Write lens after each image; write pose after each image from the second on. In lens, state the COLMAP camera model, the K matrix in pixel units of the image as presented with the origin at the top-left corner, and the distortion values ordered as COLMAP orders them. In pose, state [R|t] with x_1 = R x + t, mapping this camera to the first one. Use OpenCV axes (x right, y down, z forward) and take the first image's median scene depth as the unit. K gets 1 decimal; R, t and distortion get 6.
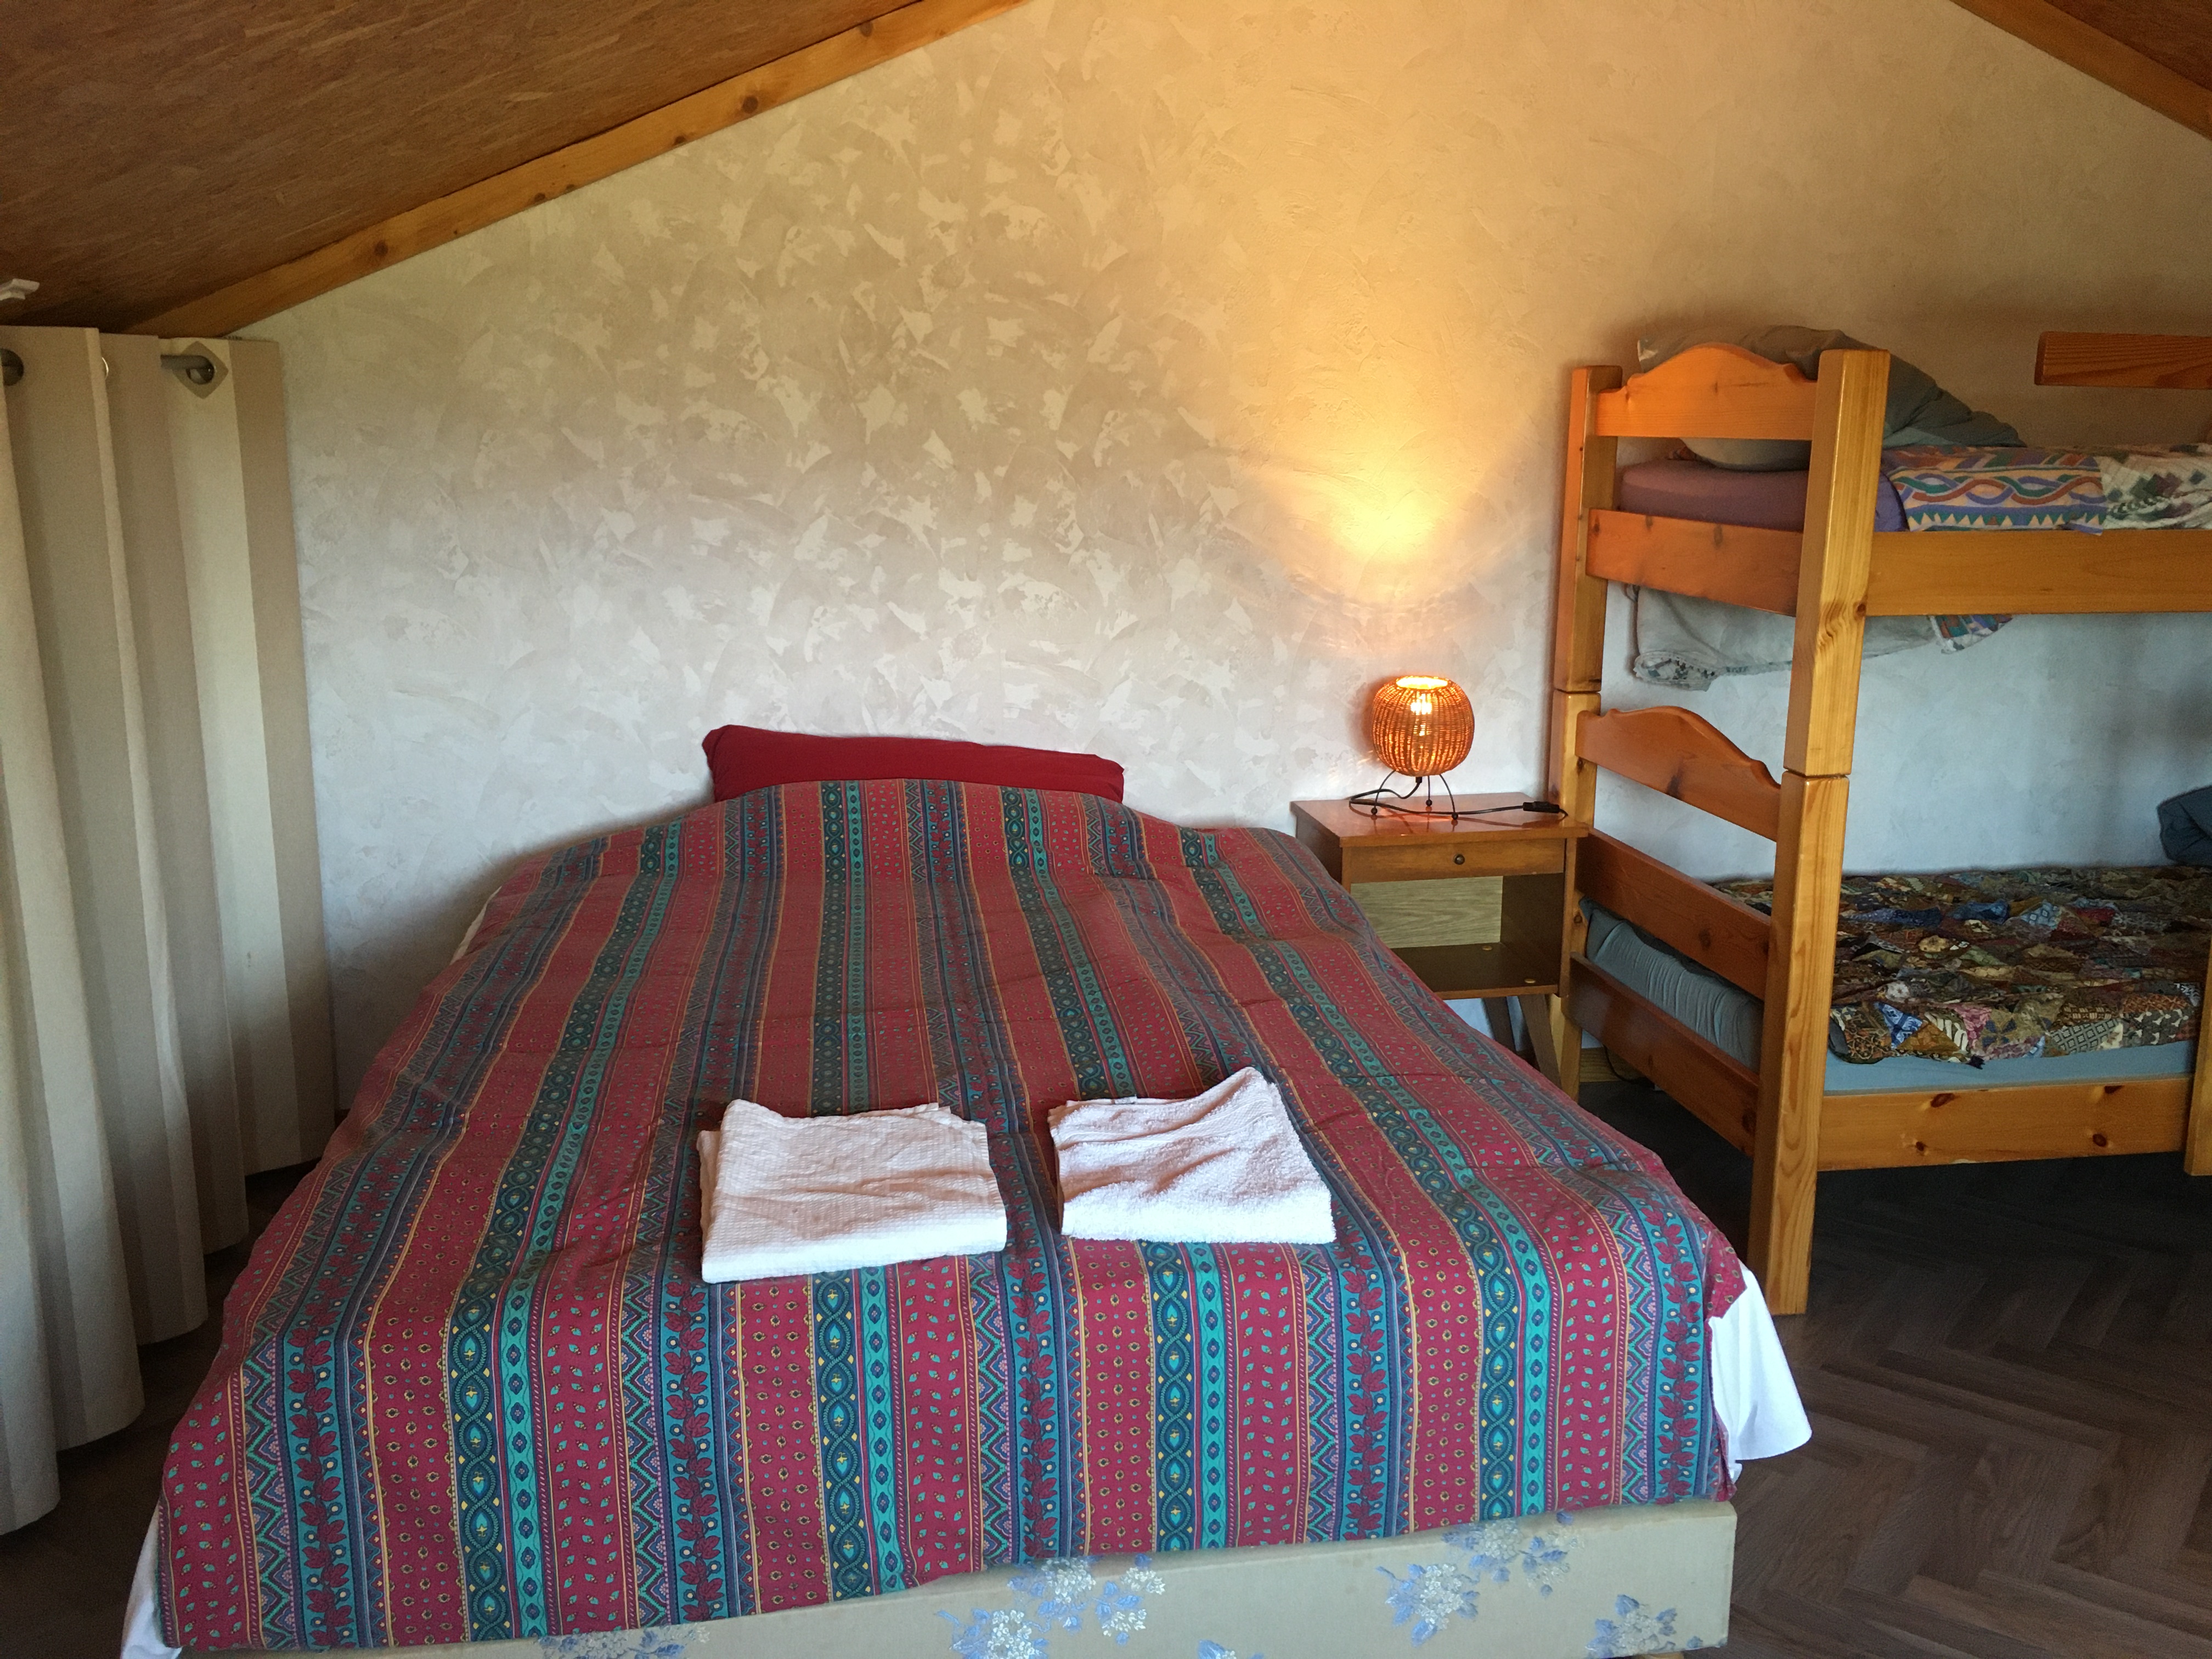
lens RADIAL K [[1862.7, 0, 1105.4], [0, 1862.7, 832.0], [0, 0, 1]] dist [0.051865, -0.092044]
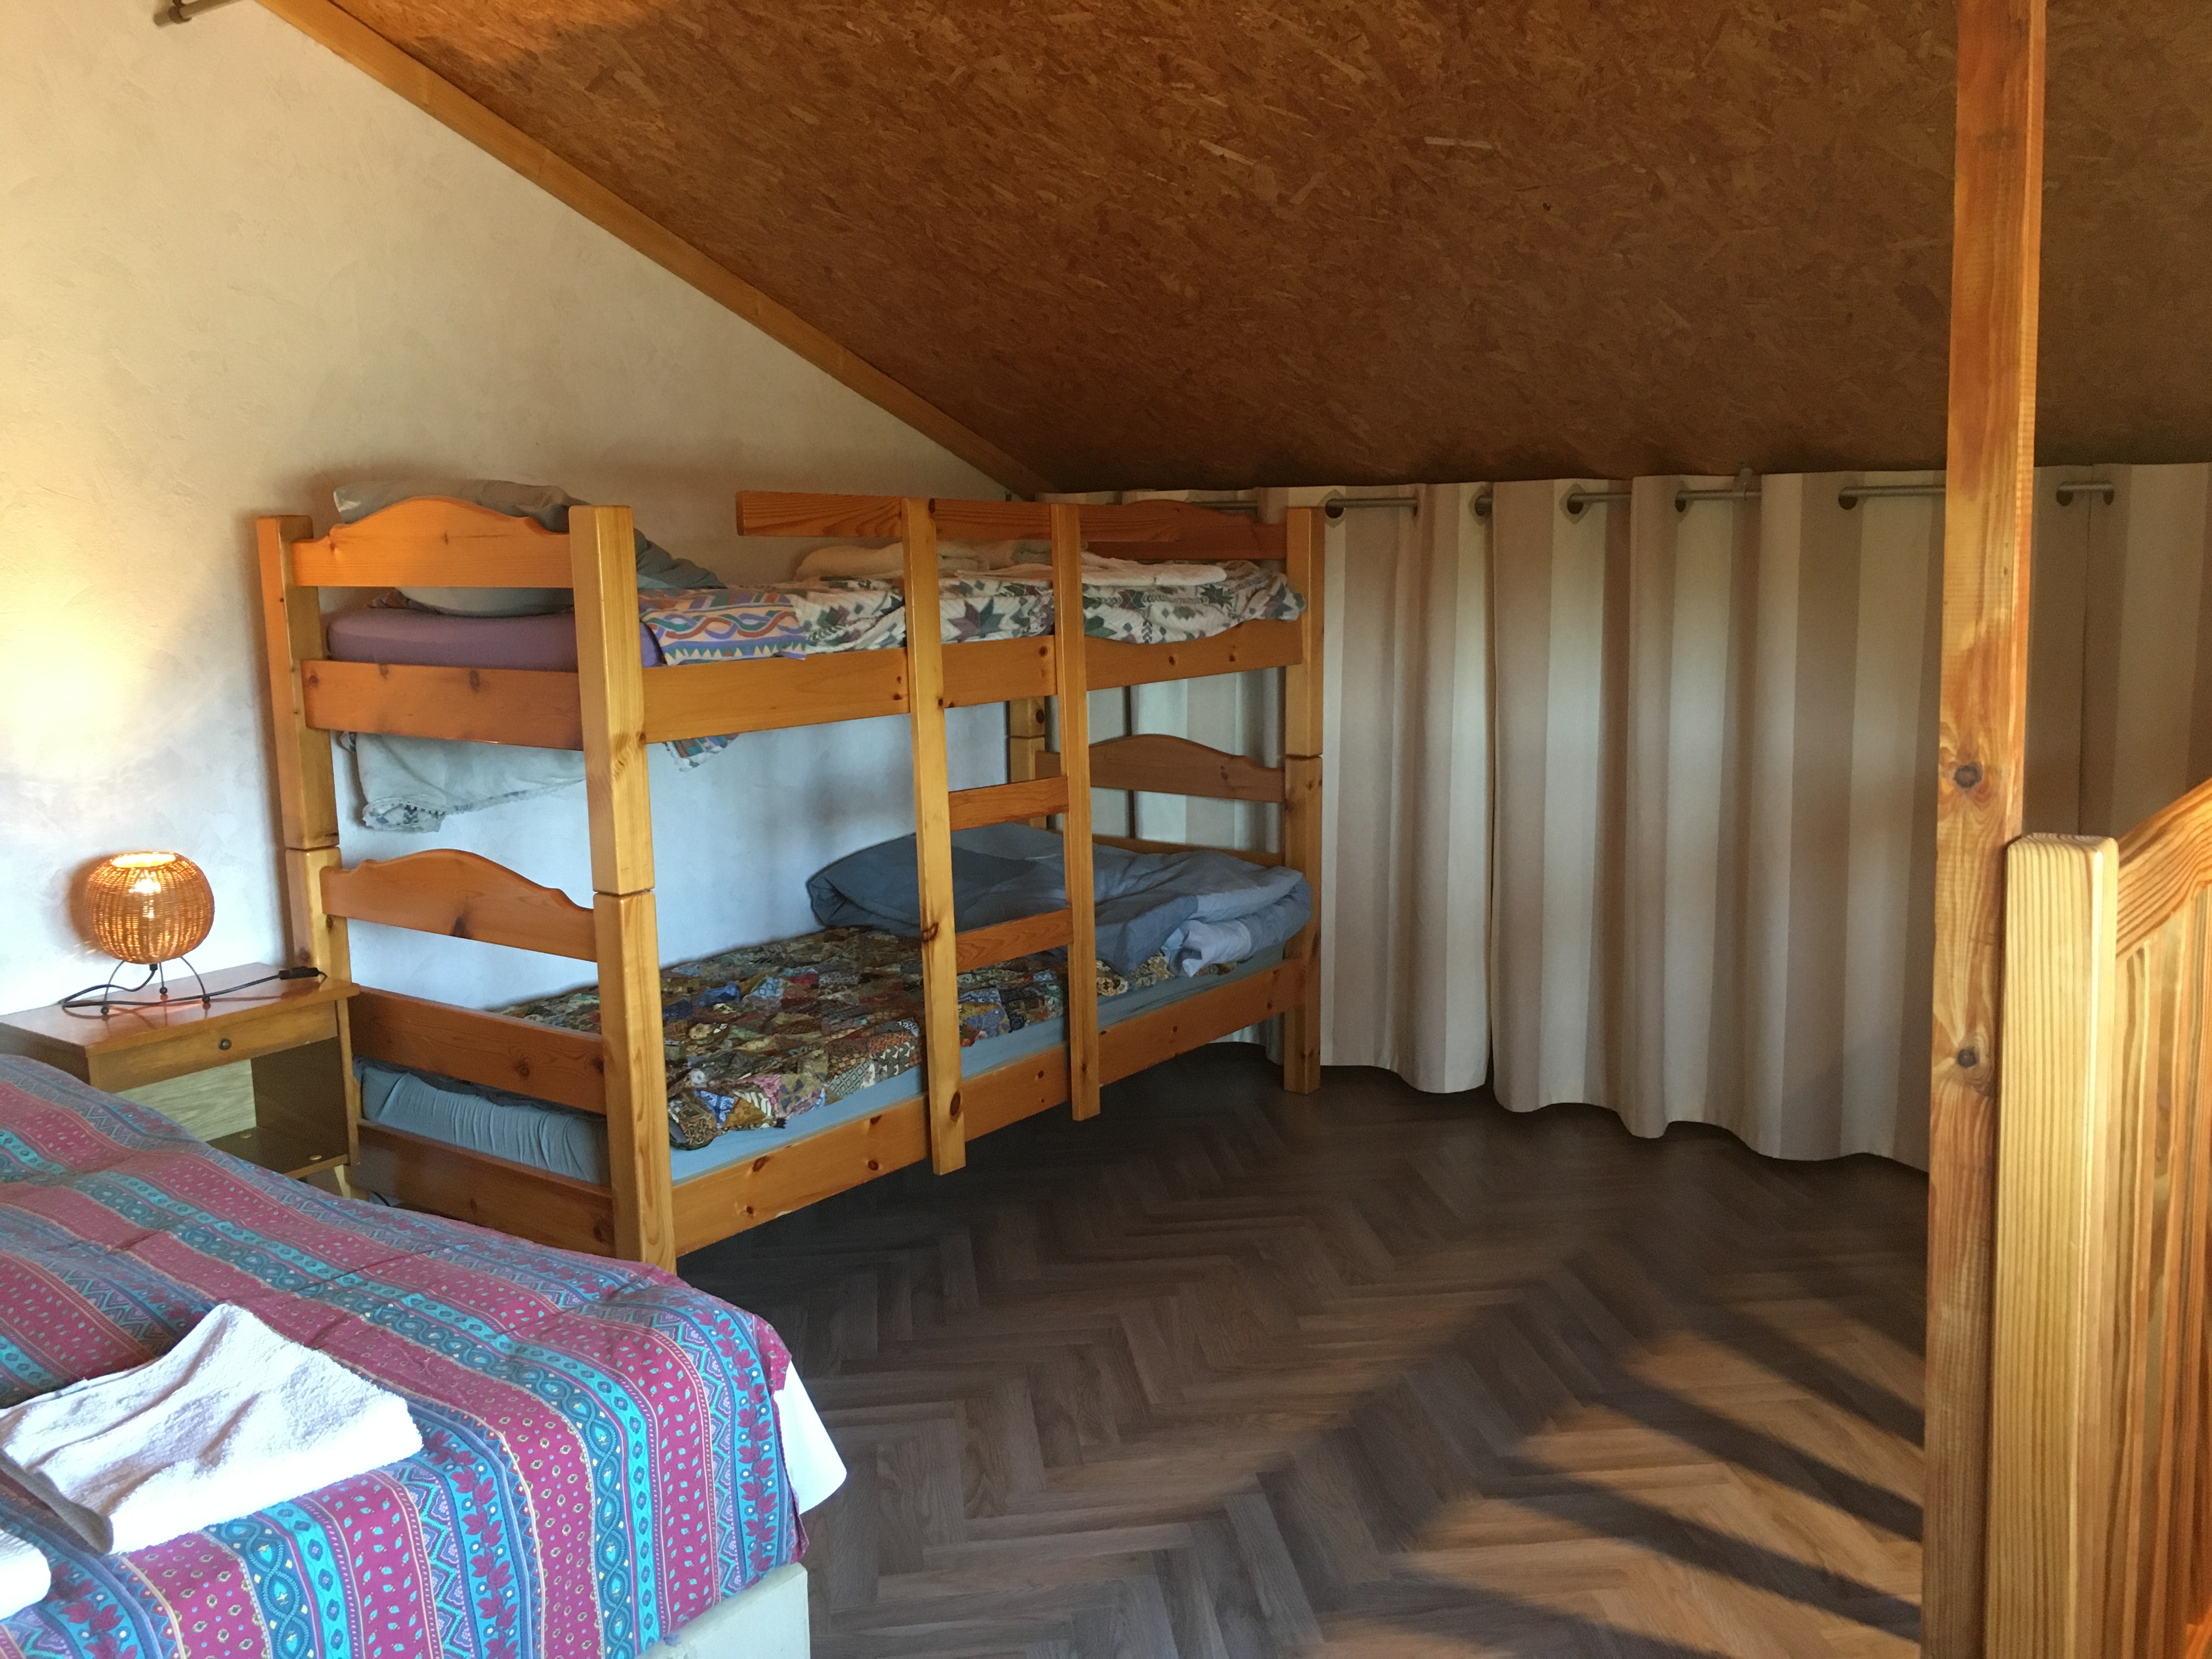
lens RADIAL K [[1862.7, 0, 1114.5], [0, 1862.7, 808.7], [0, 0, 1]] dist [0.051865, -0.092044]
pose [[0.702538, -0.112594, 0.702683, -0.168083], [0.169827, 0.985402, -0.011897, -0.017241], [-0.691086, 0.127693, 0.711404, 0.034613]]
